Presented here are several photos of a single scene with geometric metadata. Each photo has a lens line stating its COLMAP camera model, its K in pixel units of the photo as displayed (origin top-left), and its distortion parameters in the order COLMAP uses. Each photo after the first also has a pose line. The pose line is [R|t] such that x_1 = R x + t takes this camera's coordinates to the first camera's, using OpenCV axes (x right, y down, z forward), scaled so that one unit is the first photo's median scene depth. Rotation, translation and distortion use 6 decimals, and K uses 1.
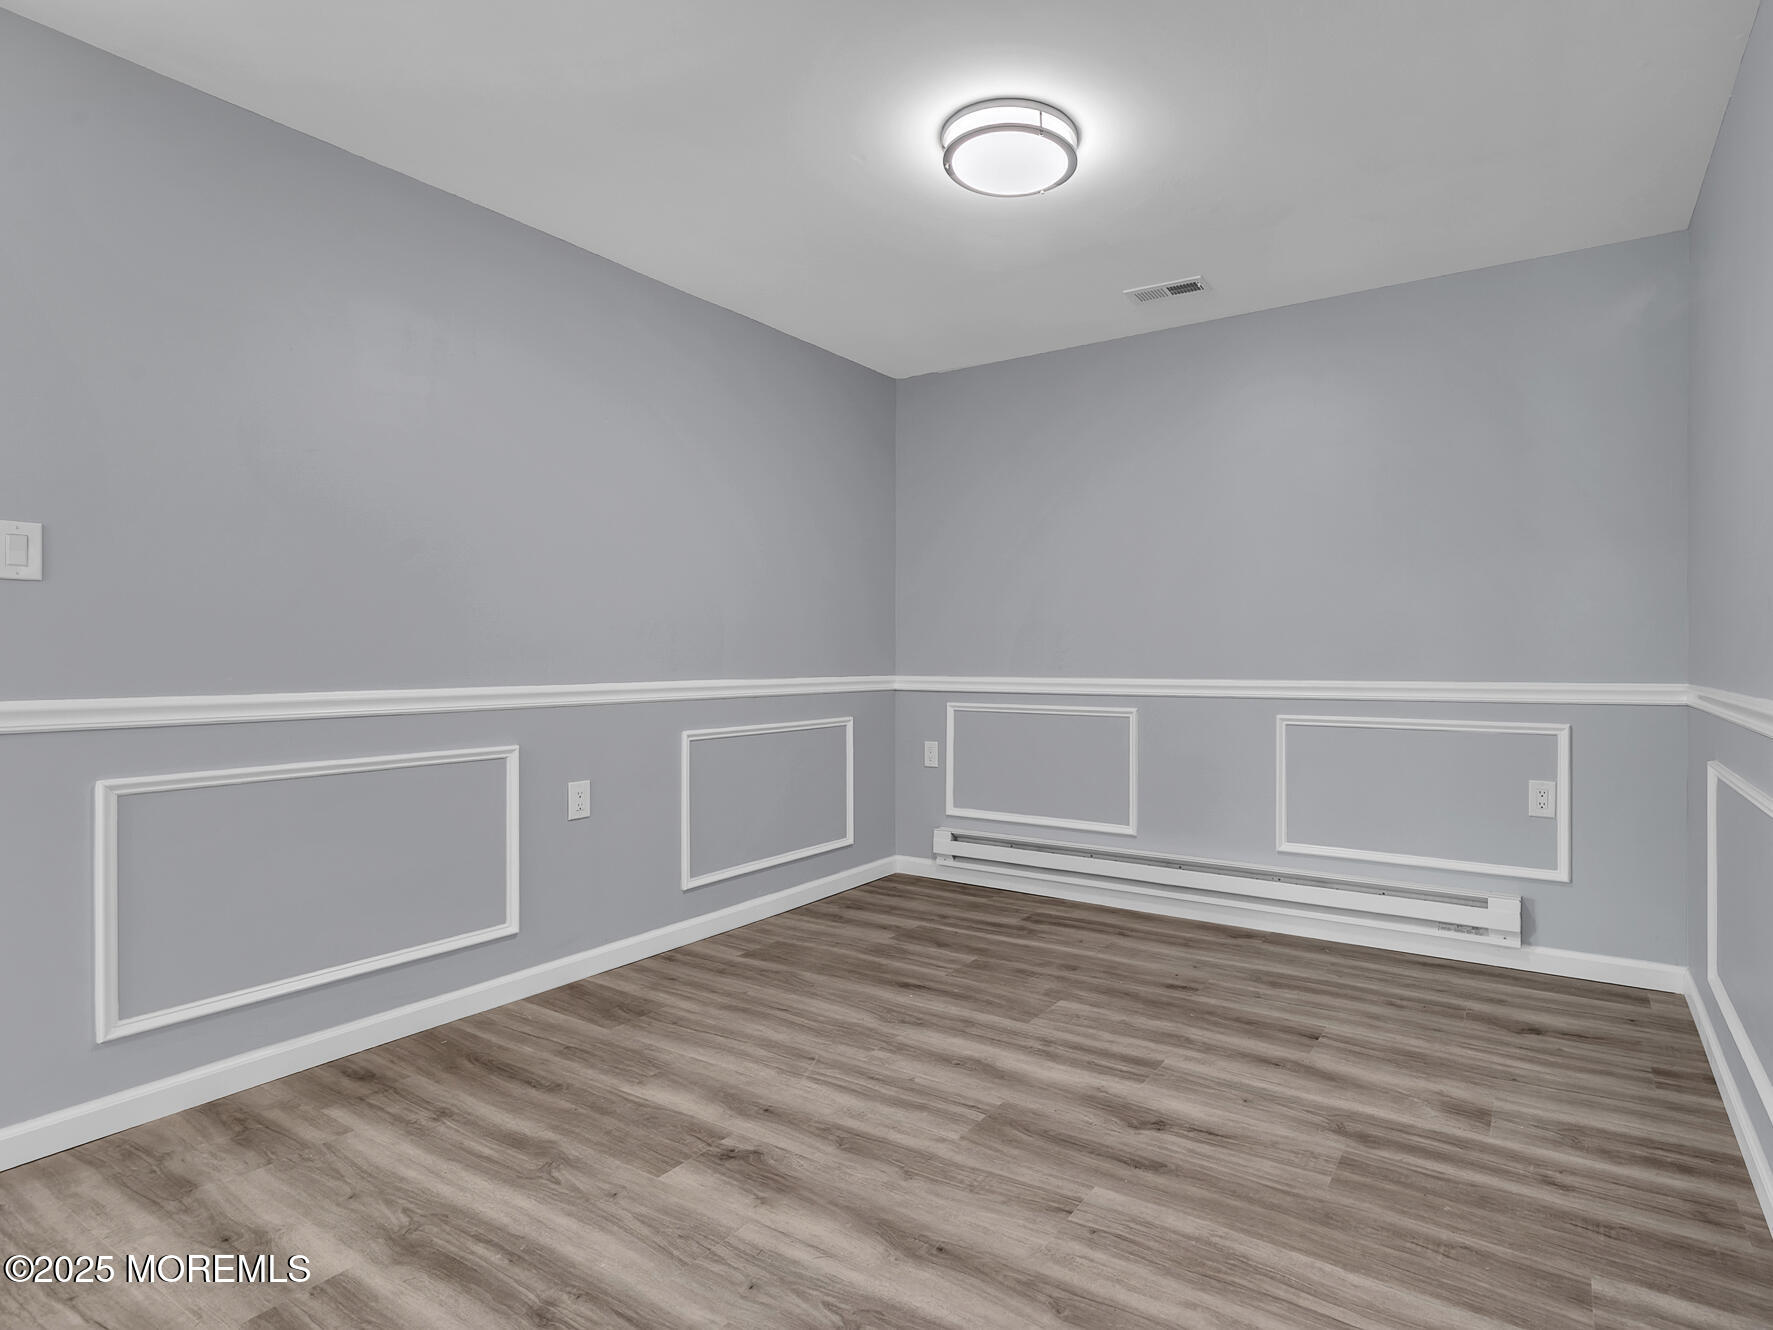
lens RADIAL K [[922.3, 0, 886.5], [0, 922.3, 665.0], [0, 0, 1]] dist [0.004699, -0.000006]
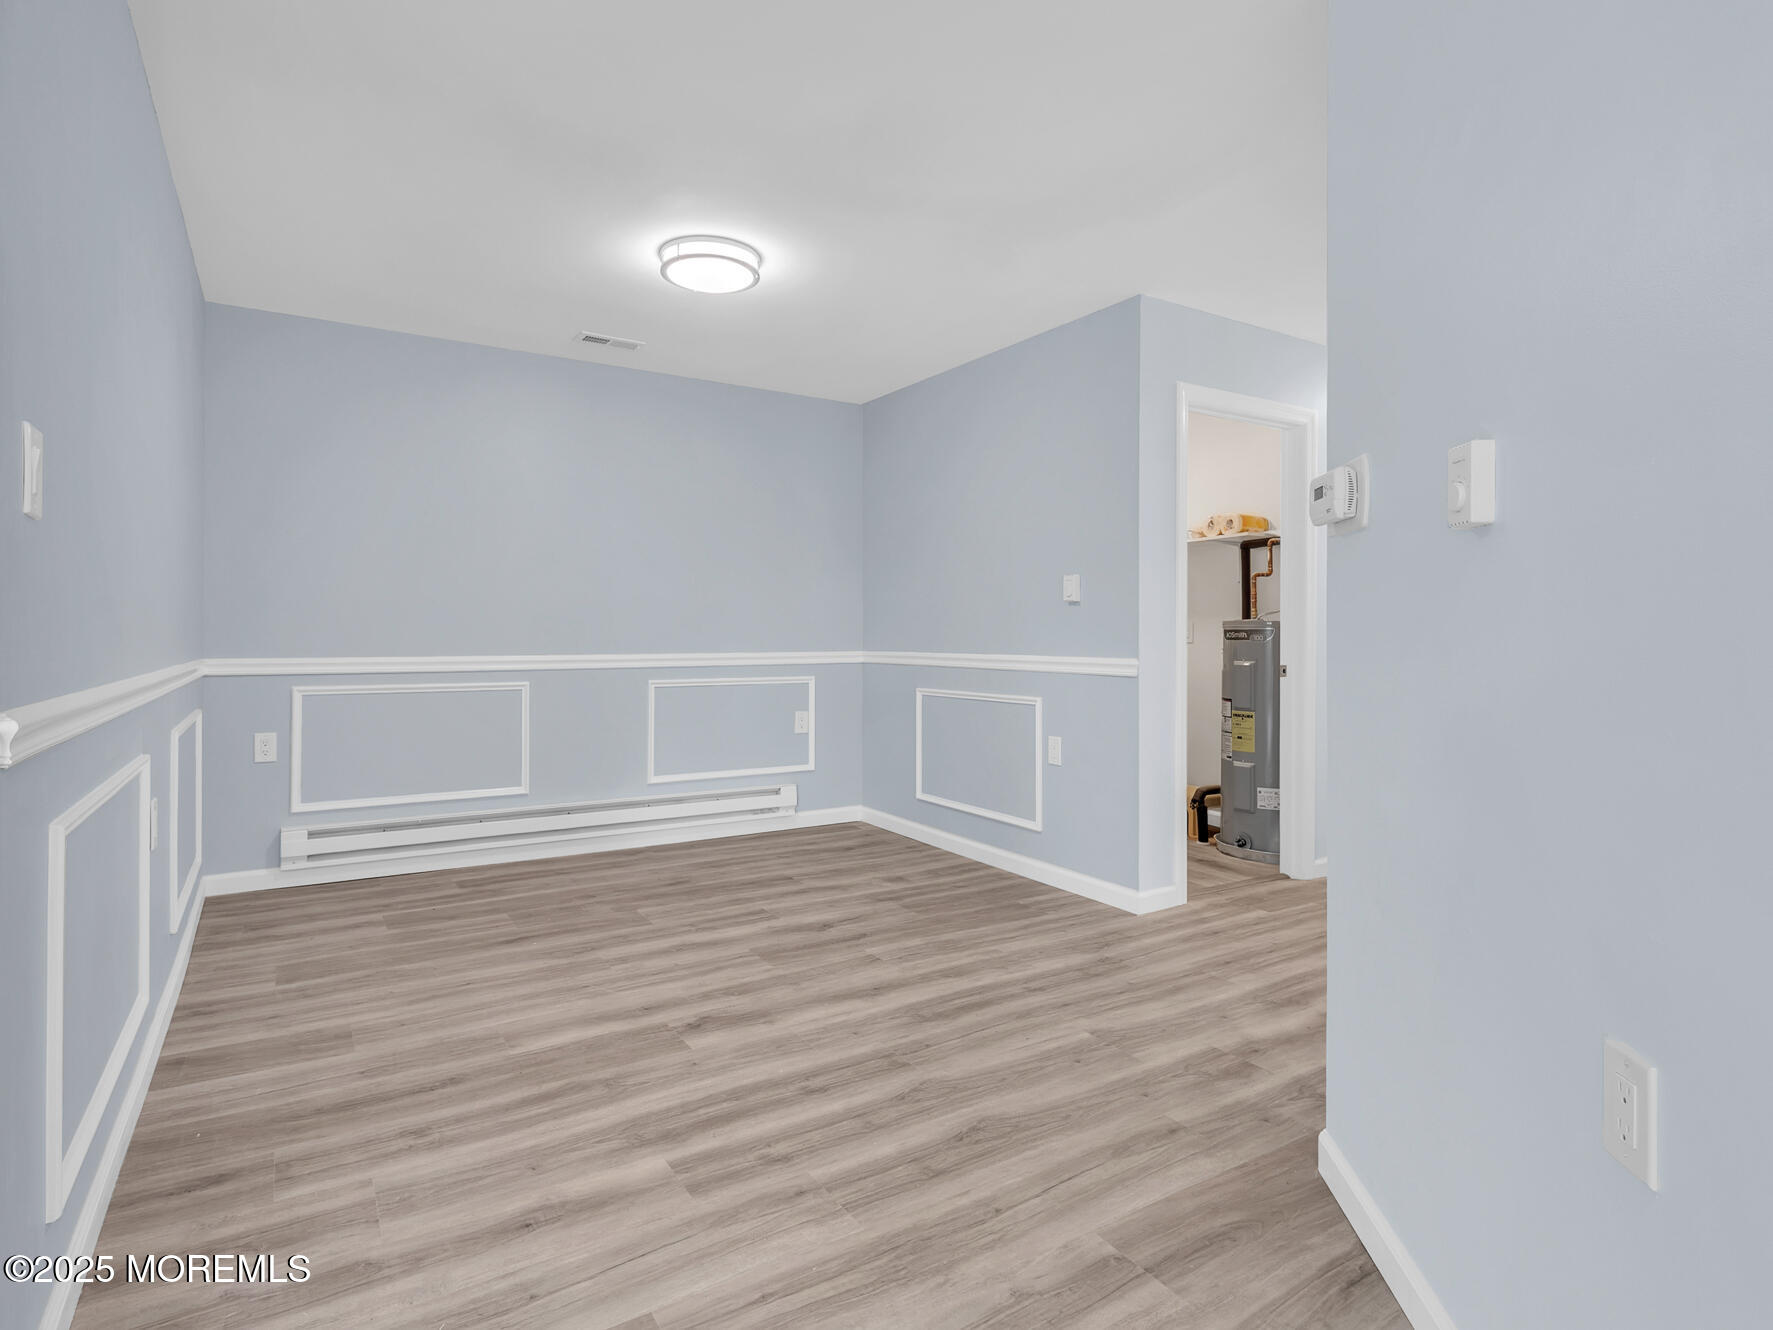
lens RADIAL K [[956.9, 0, 887.1], [0, 956.9, 645.4], [0, 0, 1]] dist [0.000850, -0.000261]
pose [[0.447380, -0.009465, 0.894294, -0.918026], [0.007696, 0.999948, 0.006733, -0.003545], [-0.894311, 0.003871, 0.447429, 0.121836]]
